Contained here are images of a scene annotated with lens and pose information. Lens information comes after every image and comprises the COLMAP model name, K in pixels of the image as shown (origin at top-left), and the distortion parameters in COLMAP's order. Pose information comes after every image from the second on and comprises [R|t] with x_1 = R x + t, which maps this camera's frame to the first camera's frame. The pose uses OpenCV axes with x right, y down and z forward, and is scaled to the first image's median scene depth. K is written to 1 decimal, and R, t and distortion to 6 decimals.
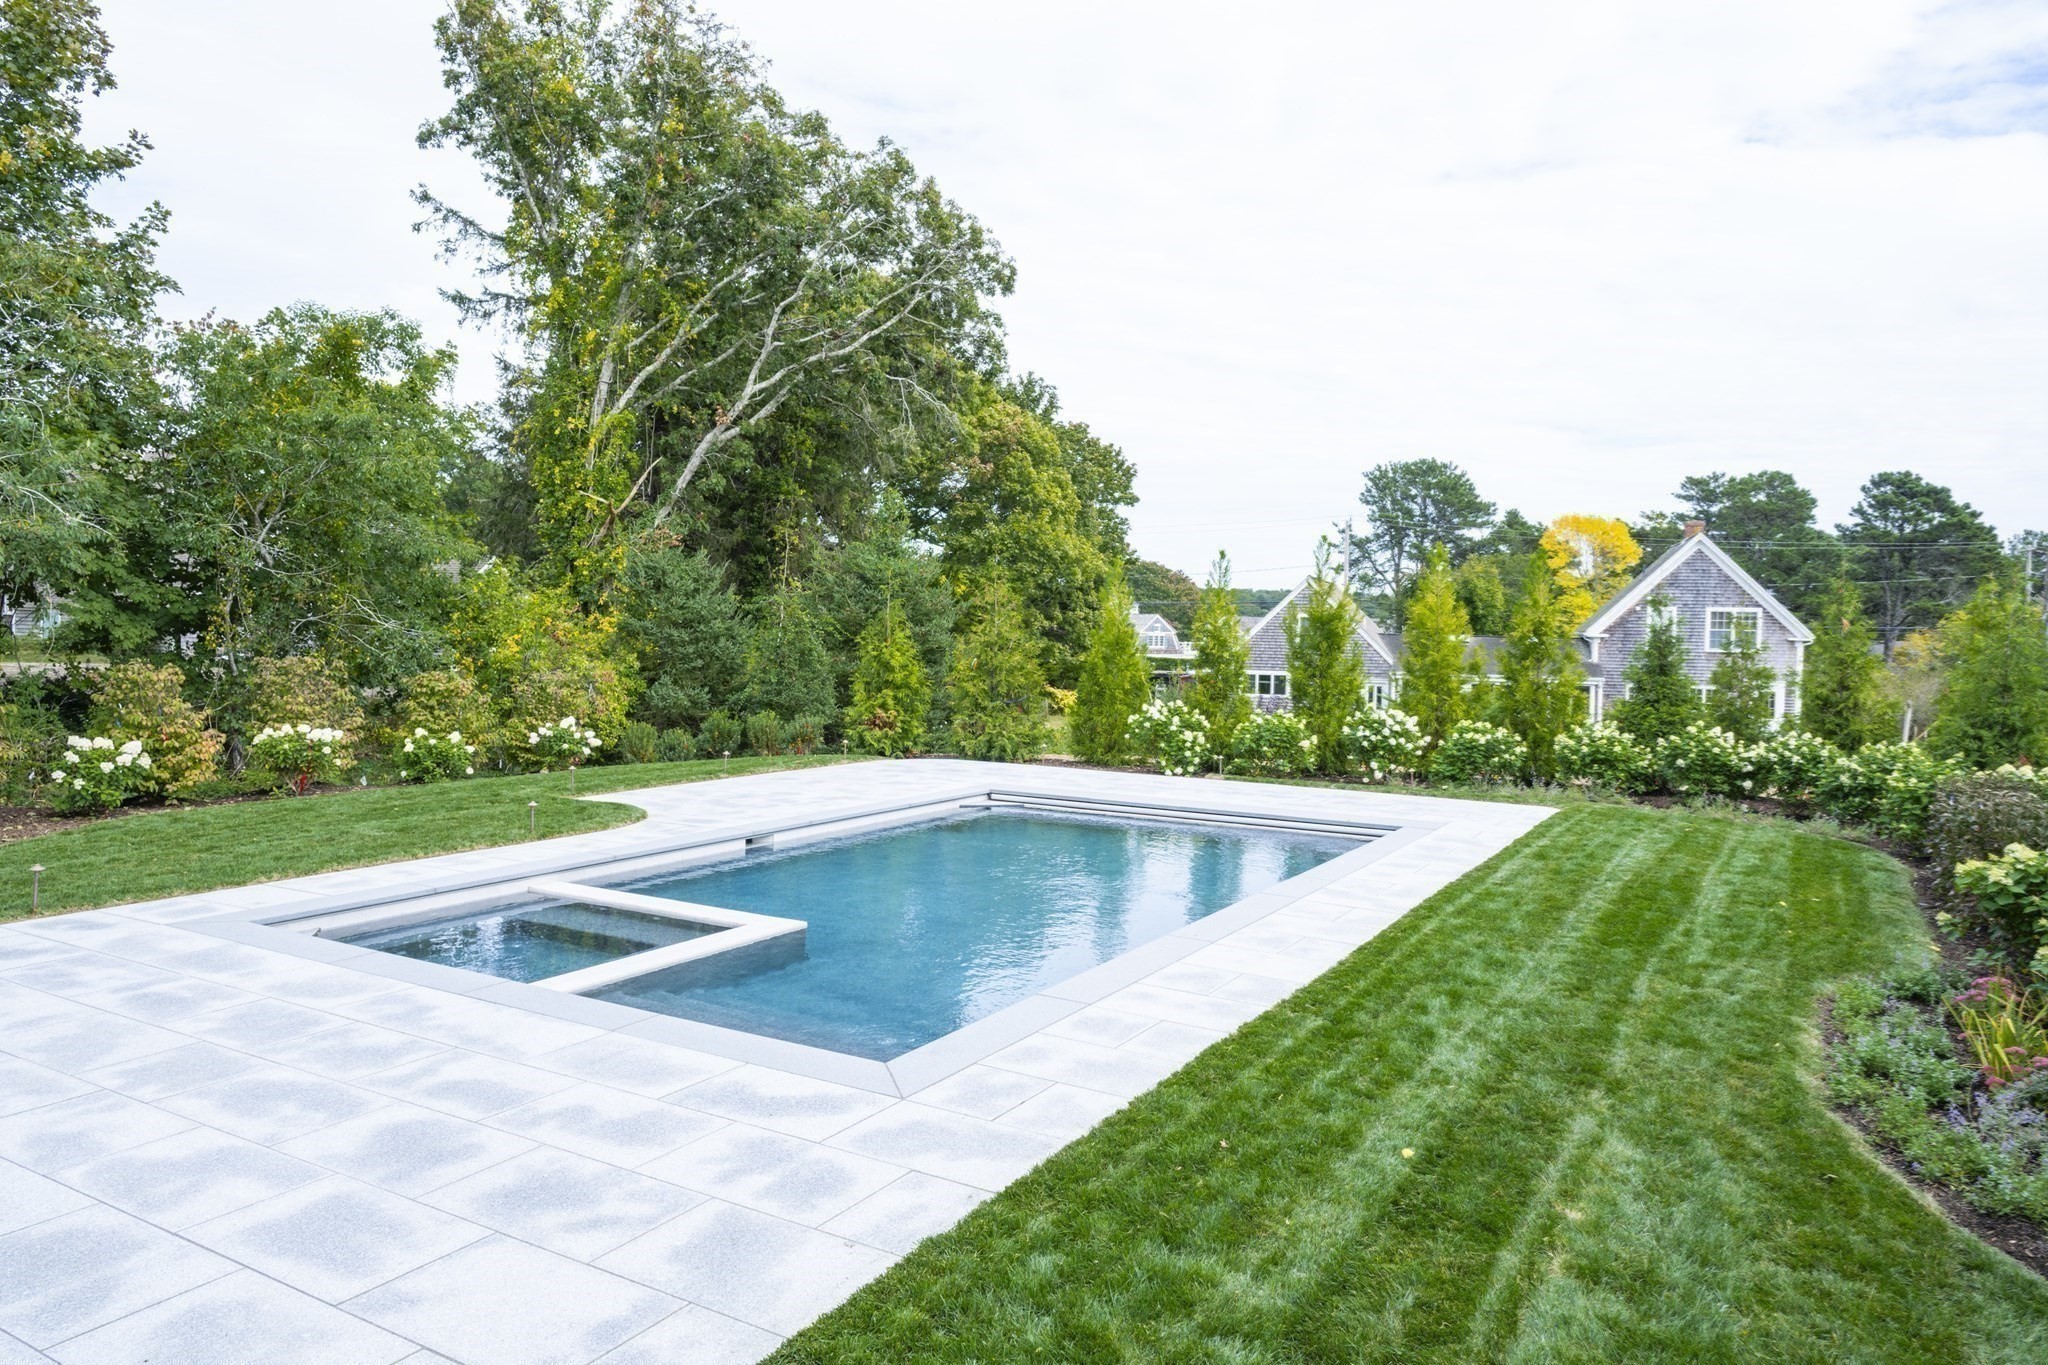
lens RADIAL K [[1342.5, 0, 1024.0], [0, 1342.5, 682.5], [0, 0, 1]] dist [-0.001986, 0.000255]
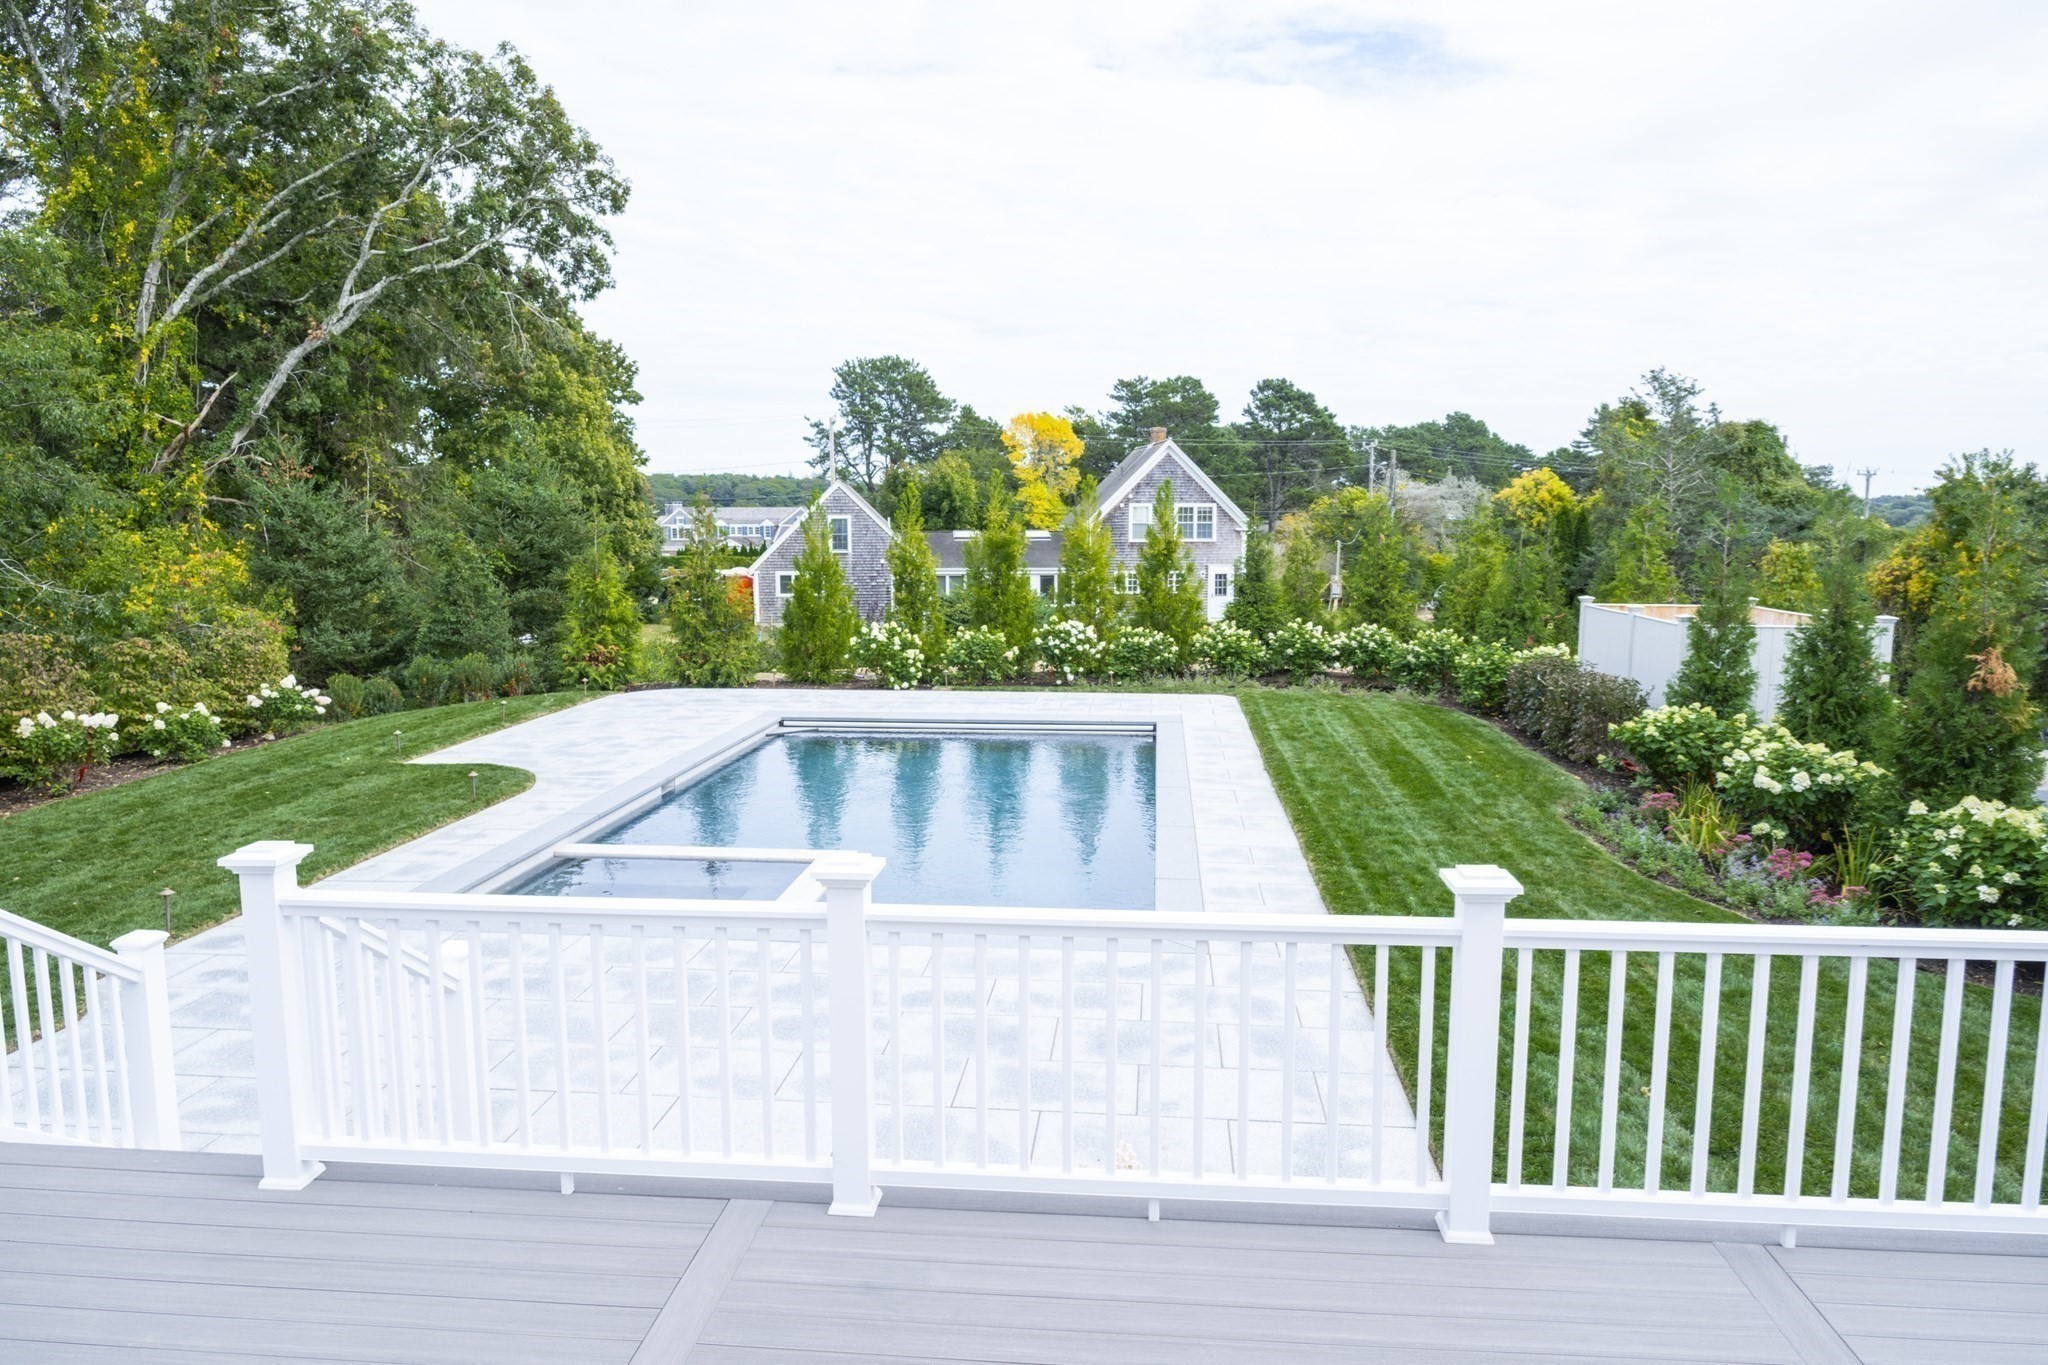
lens RADIAL K [[1342.5, 0, 1024.0], [0, 1342.5, 682.5], [0, 0, 1]] dist [-0.001986, 0.000255]
pose [[0.913082, -0.072181, 0.401337, -0.164326], [0.037849, 0.994962, 0.092836, -0.025061], [-0.406016, -0.069576, 0.911214, -0.045618]]
